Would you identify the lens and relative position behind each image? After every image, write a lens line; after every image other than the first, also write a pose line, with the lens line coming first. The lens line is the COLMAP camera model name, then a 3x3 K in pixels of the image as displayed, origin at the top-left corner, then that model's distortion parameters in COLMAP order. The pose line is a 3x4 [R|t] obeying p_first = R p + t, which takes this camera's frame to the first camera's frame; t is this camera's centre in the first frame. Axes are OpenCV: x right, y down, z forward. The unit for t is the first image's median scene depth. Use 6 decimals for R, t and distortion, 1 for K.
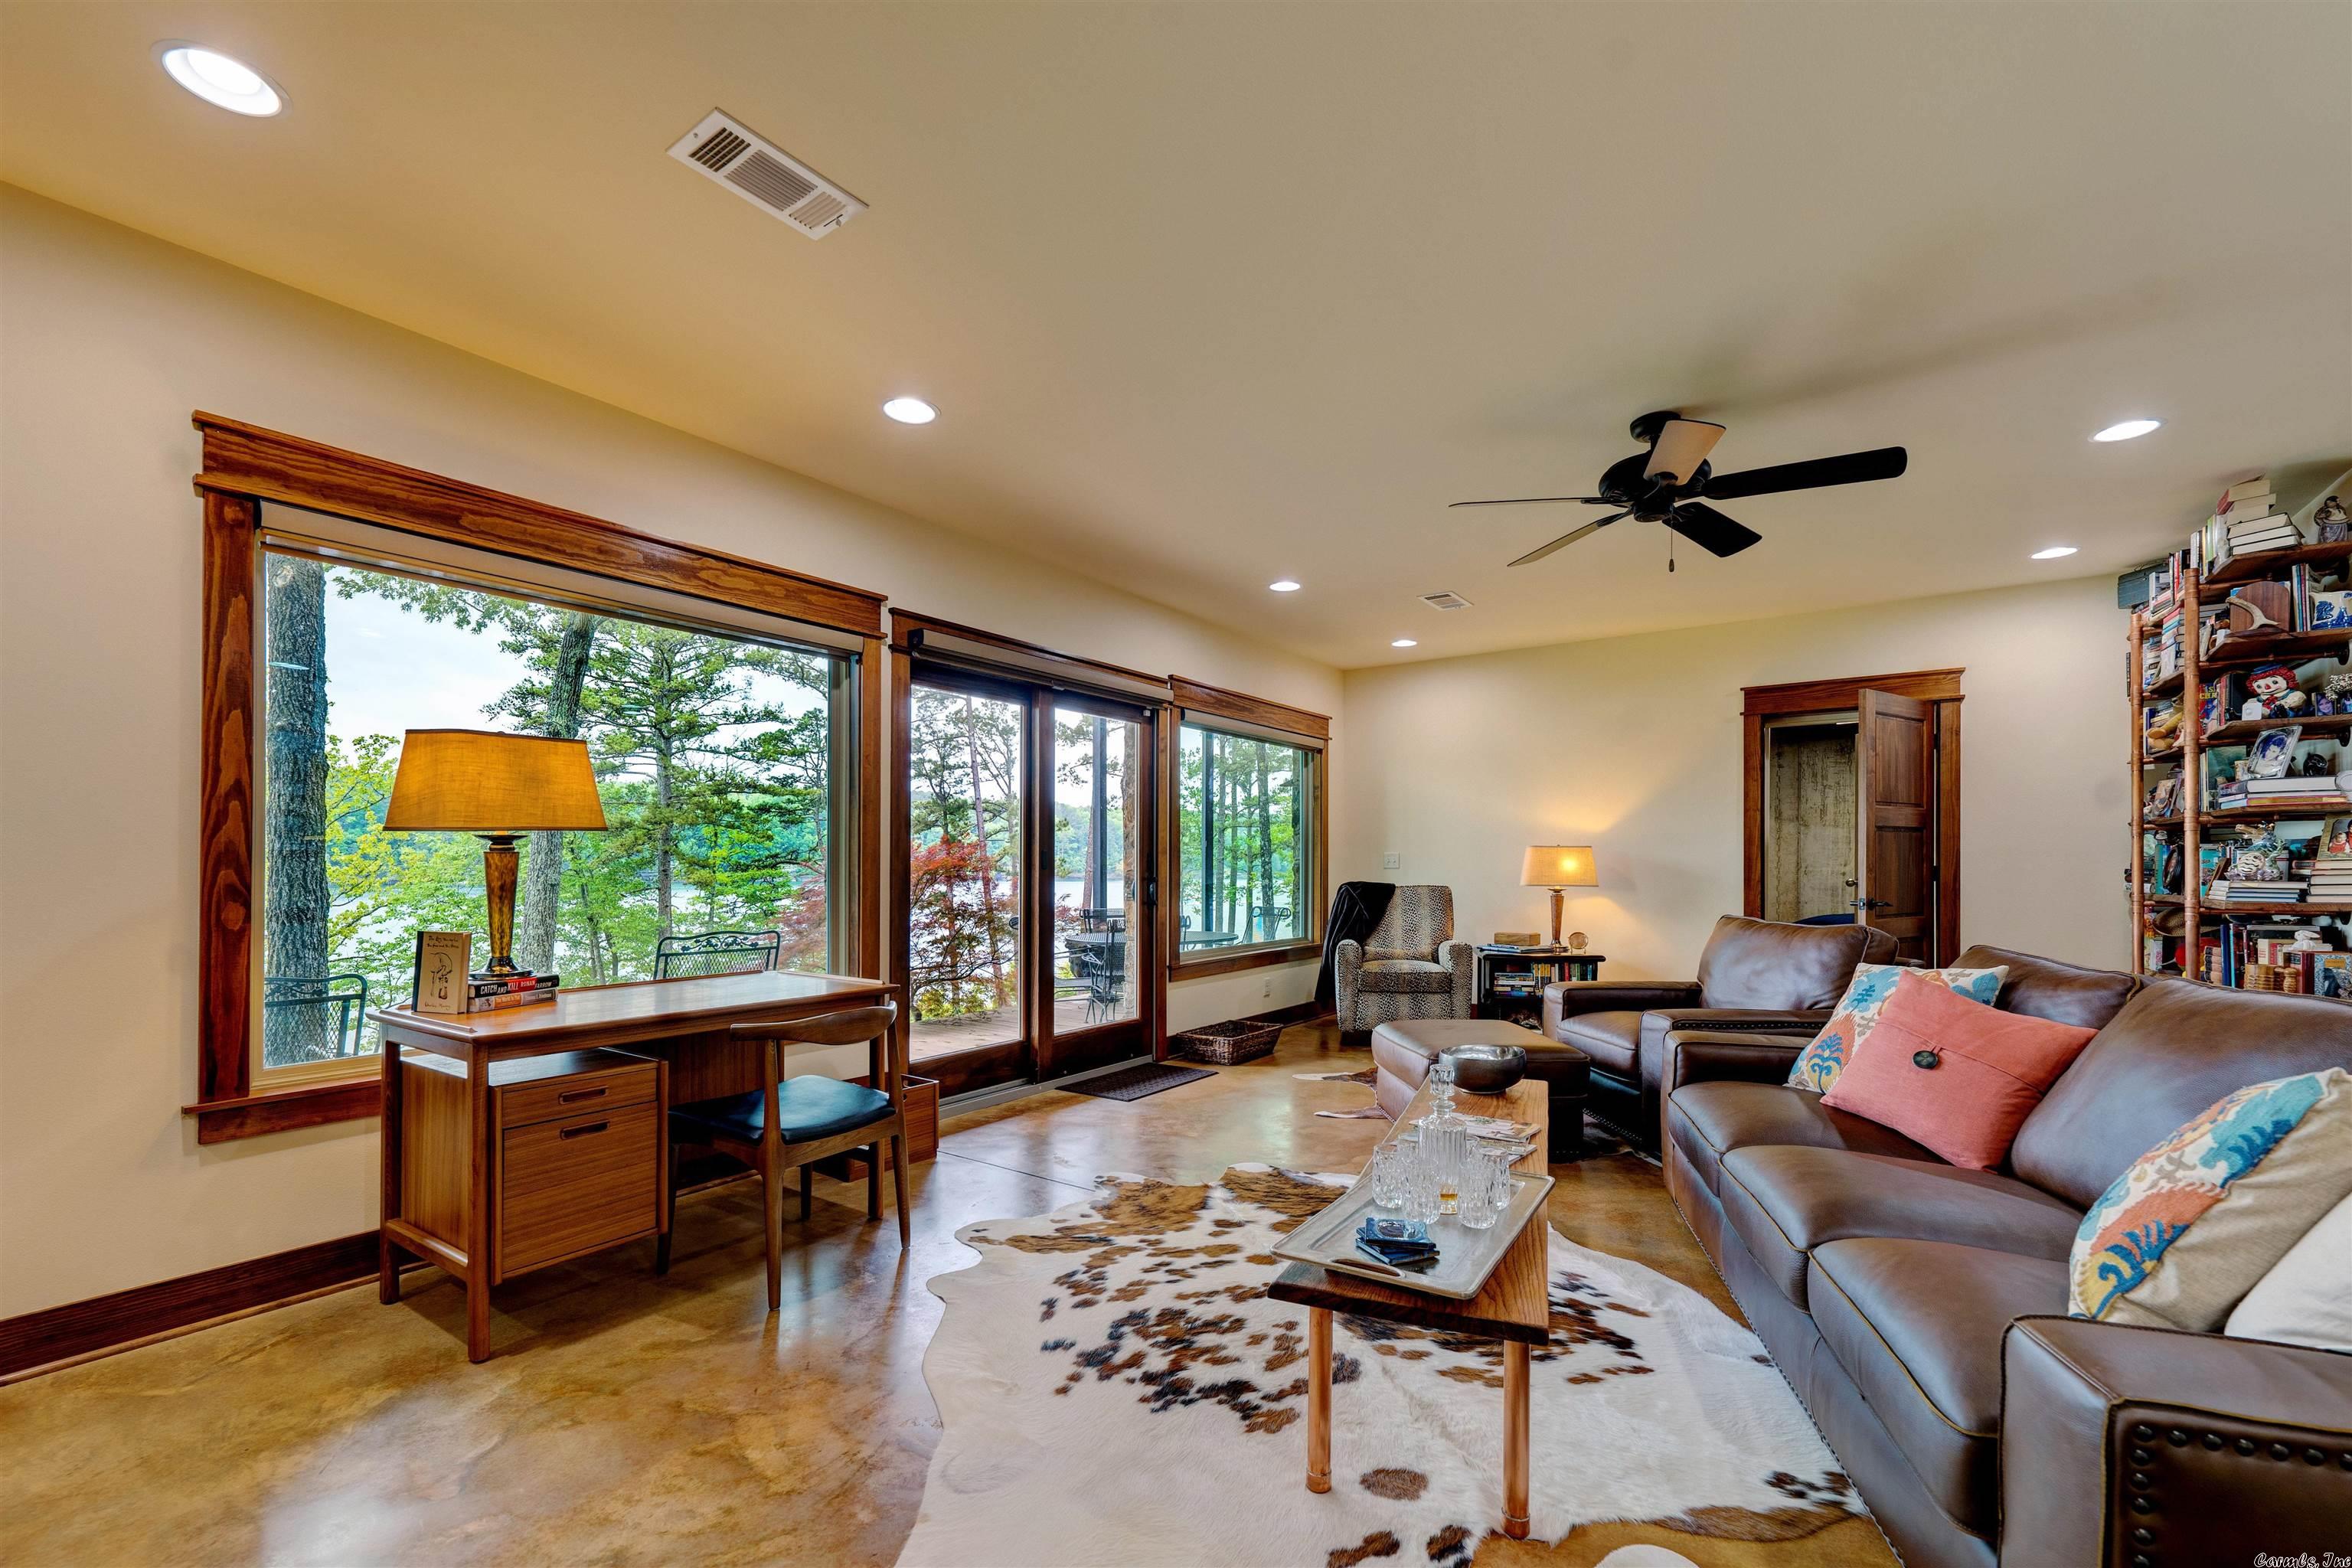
lens RADIAL K [[976.3, 0, 1189.8], [0, 976.3, 862.1], [0, 0, 1]] dist [-0.004020, -0.000150]
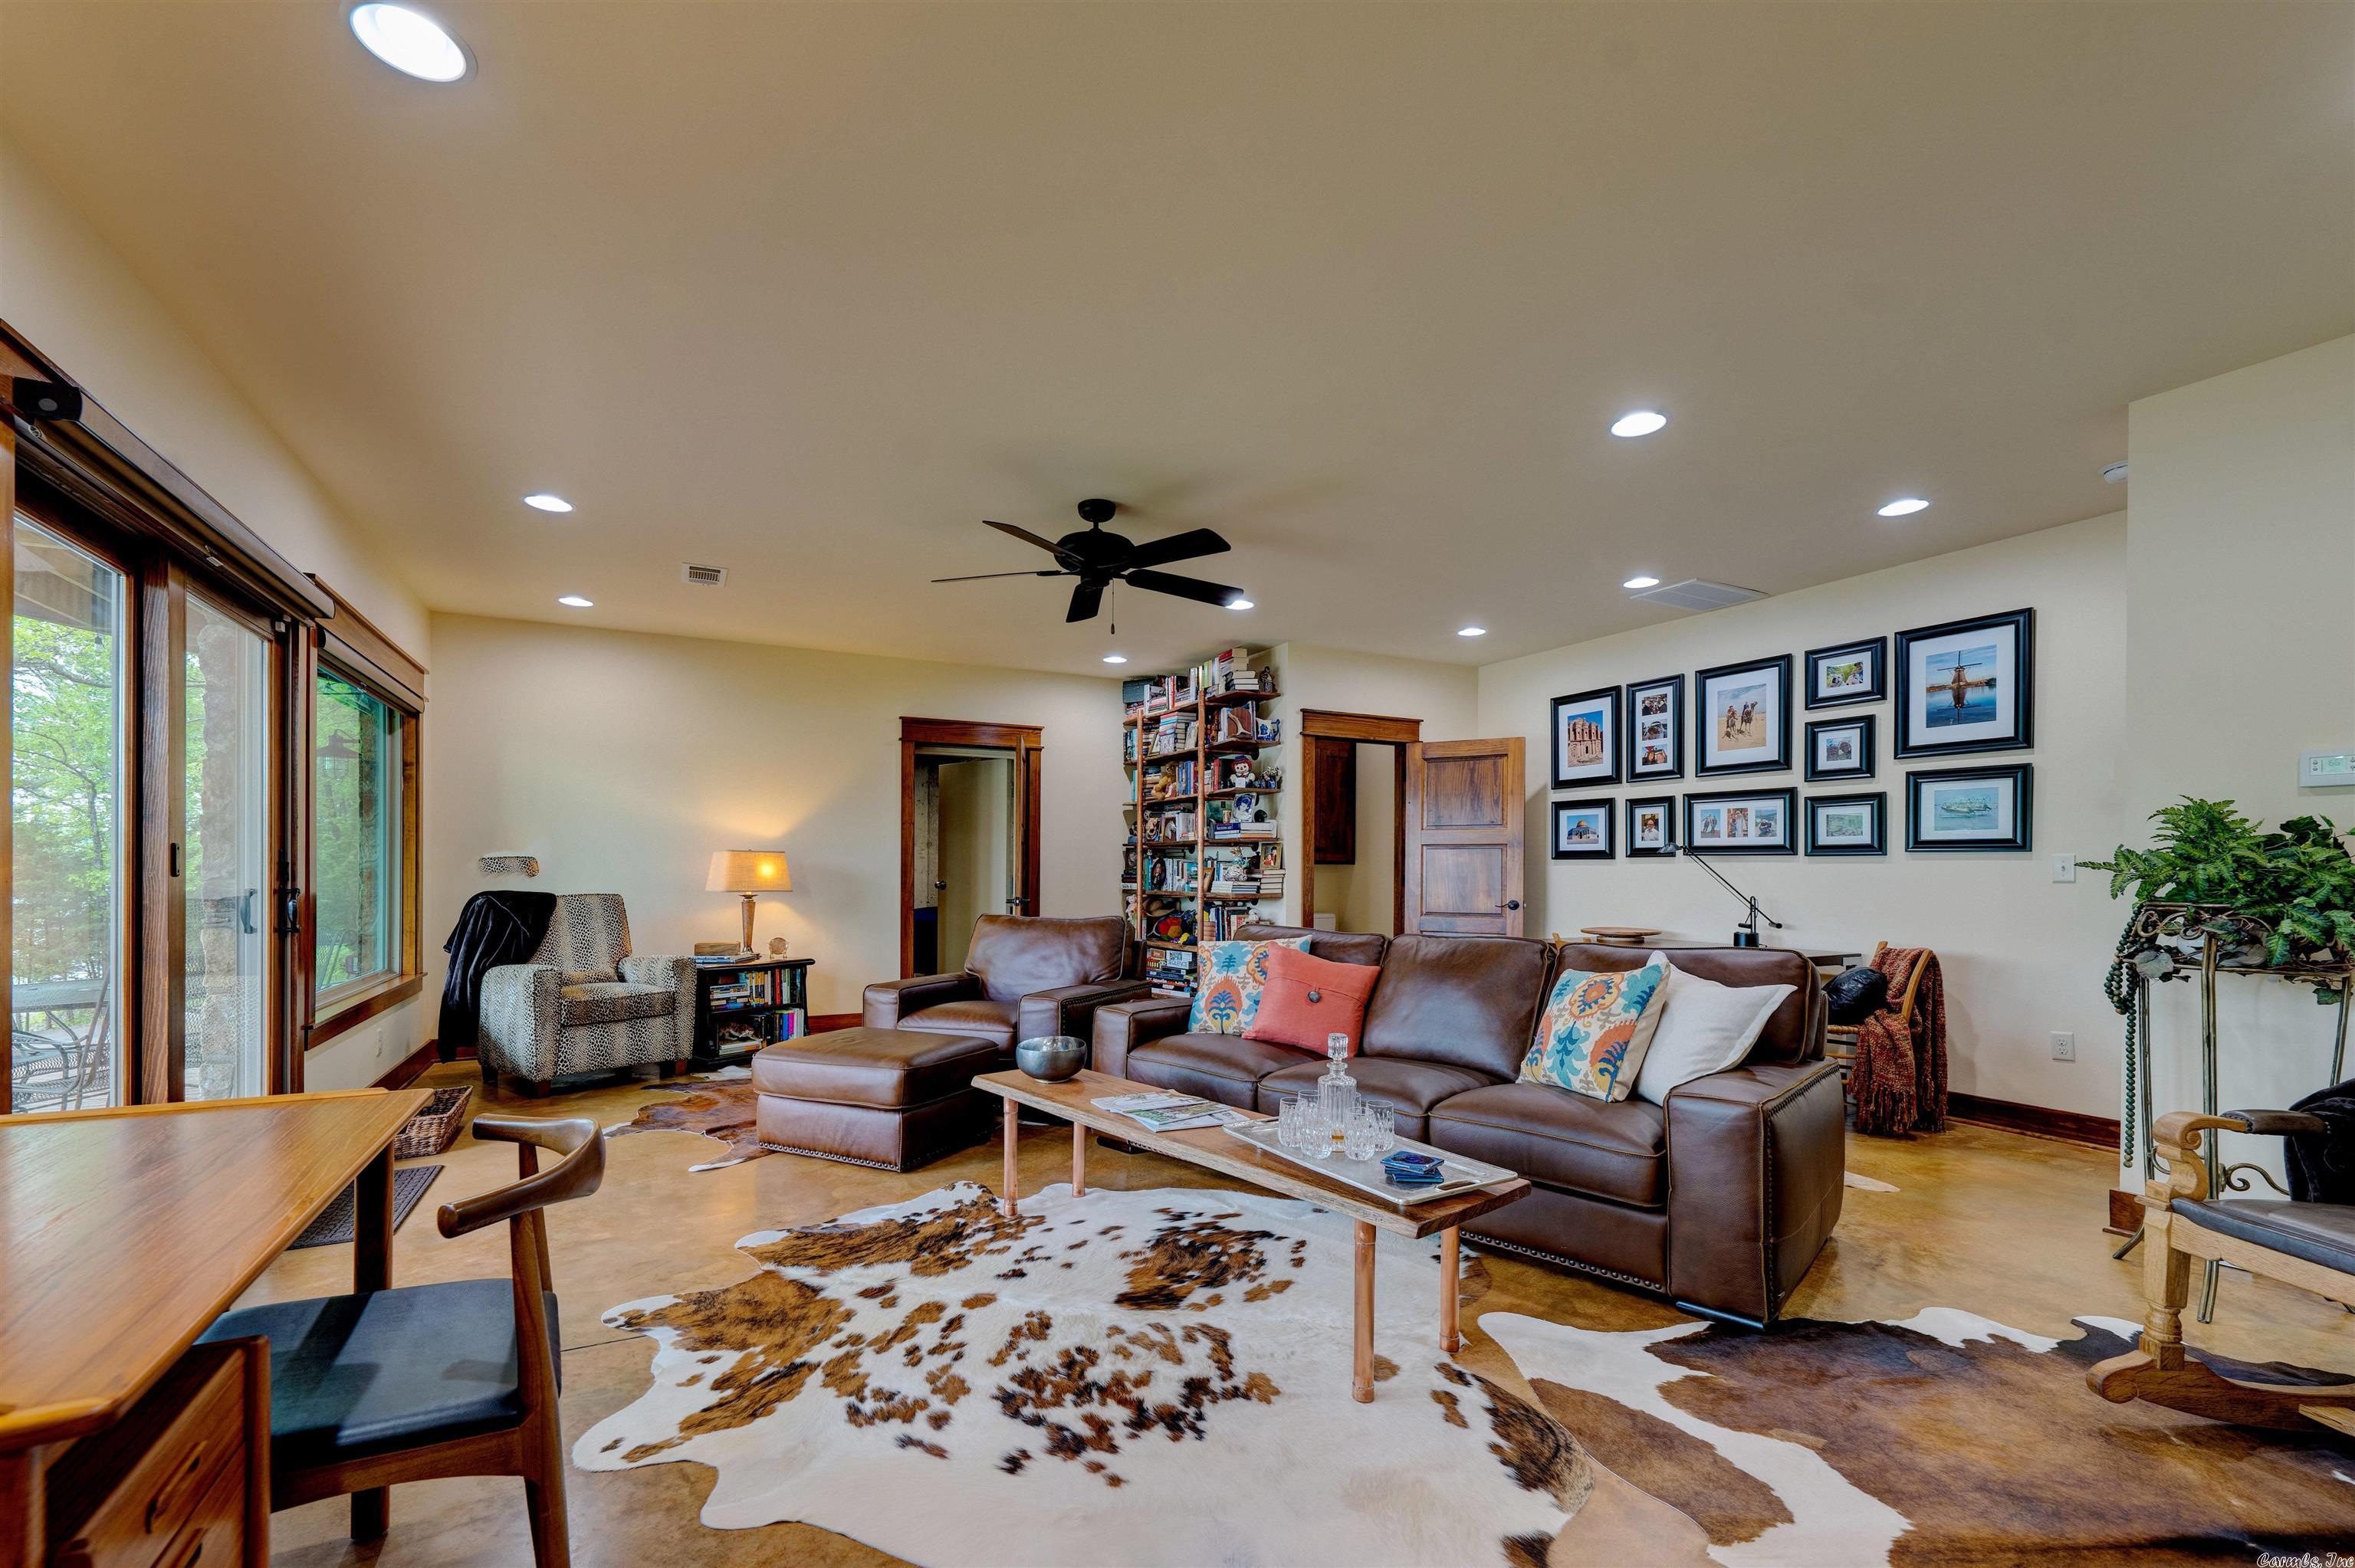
lens RADIAL K [[977.4, 0, 1139.4], [0, 977.4, 877.1], [0, 0, 1]] dist [-0.004020, -0.000150]
pose [[0.478130, -0.004474, 0.878277, -0.556946], [-0.005944, 0.999948, 0.008329, -0.001508], [-0.878269, -0.009203, 0.478079, 0.361984]]
